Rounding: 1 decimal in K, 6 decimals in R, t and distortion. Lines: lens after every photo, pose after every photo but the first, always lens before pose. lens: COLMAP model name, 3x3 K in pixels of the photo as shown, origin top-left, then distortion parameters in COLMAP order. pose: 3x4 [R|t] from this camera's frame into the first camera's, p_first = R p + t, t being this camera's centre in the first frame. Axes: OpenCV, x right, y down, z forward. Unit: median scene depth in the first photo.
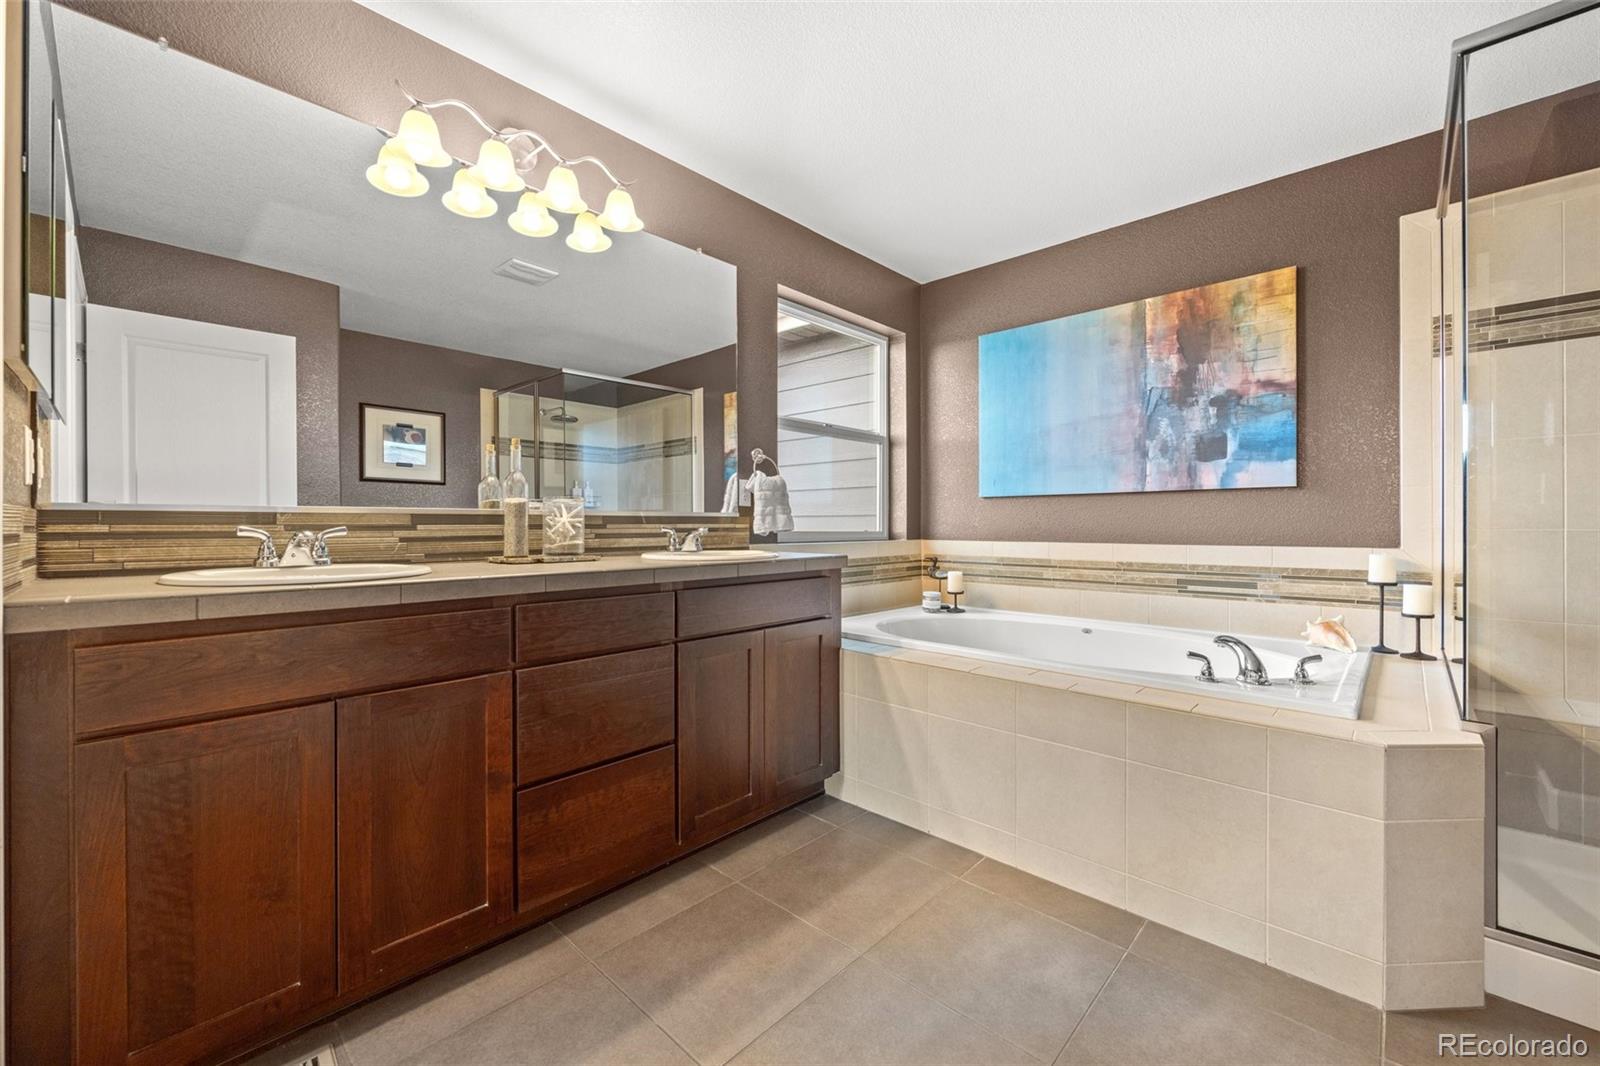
lens RADIAL K [[632.9, 0, 809.8], [0, 632.9, 532.3], [0, 0, 1]] dist [-0.008157, 0.000151]
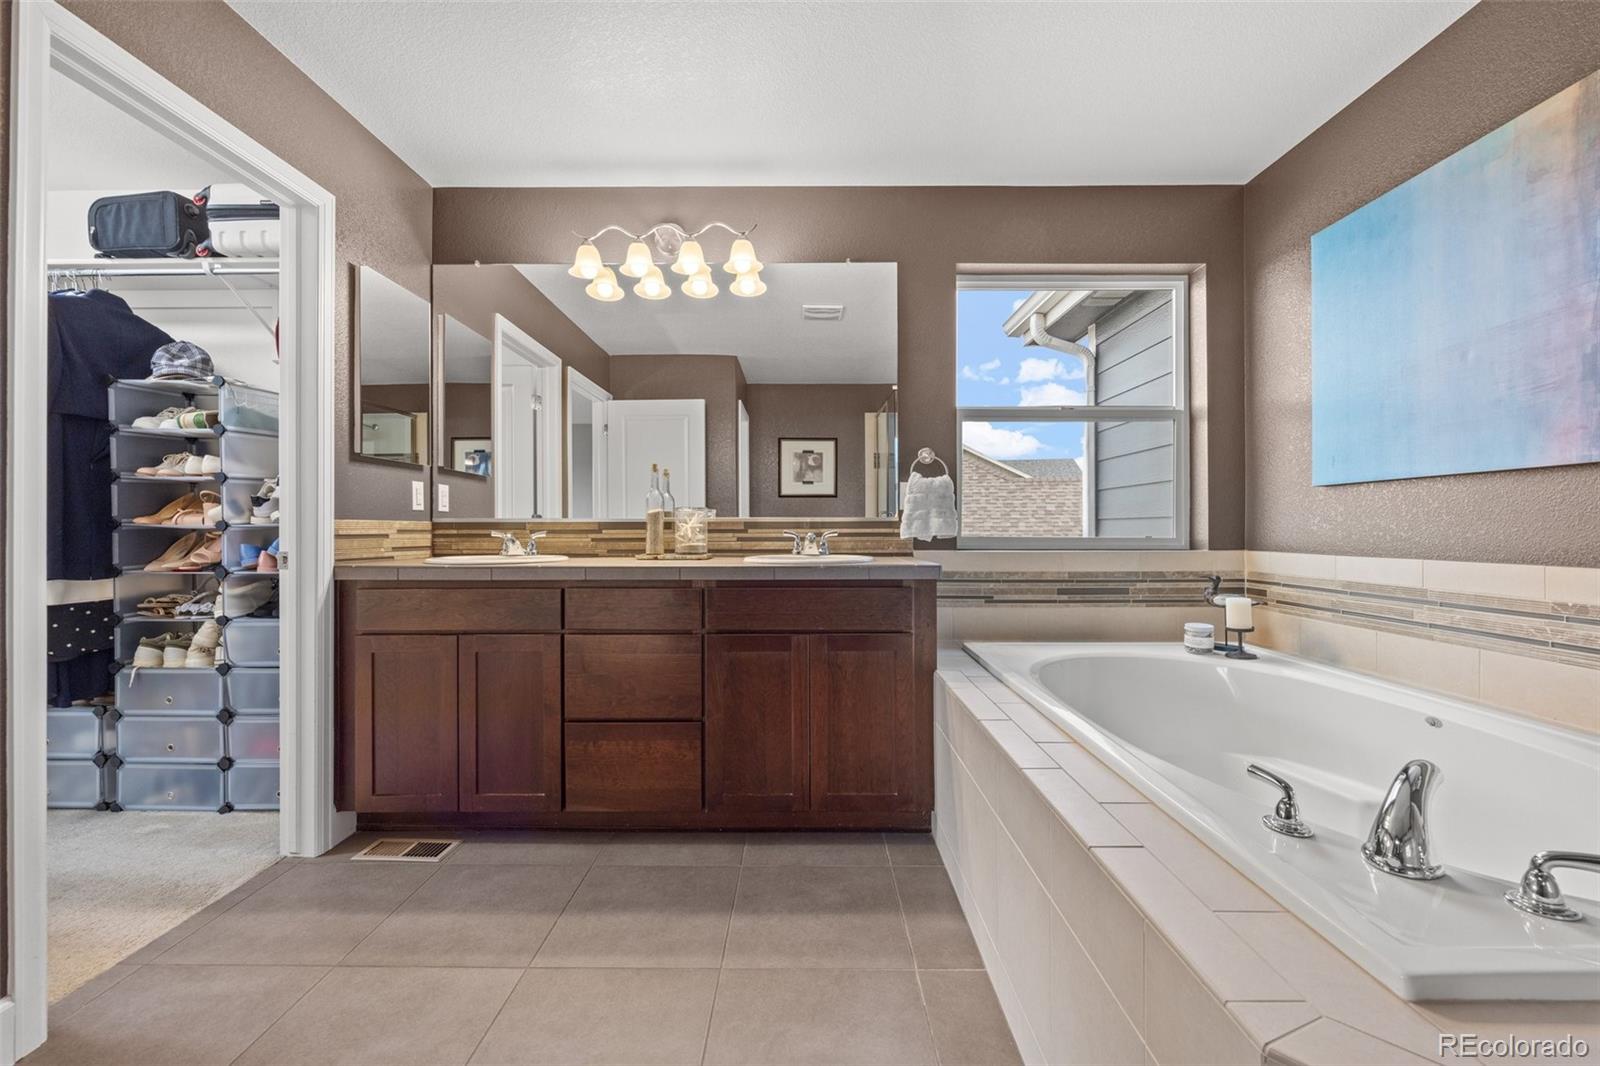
lens RADIAL K [[632.9, 0, 801.1], [0, 632.9, 537.1], [0, 0, 1]] dist [-0.008157, 0.000151]
pose [[0.681441, 0.007536, -0.731834, 0.415405], [-0.008308, 0.999962, 0.002561, -0.001614], [0.731826, 0.004335, 0.681478, 0.198442]]
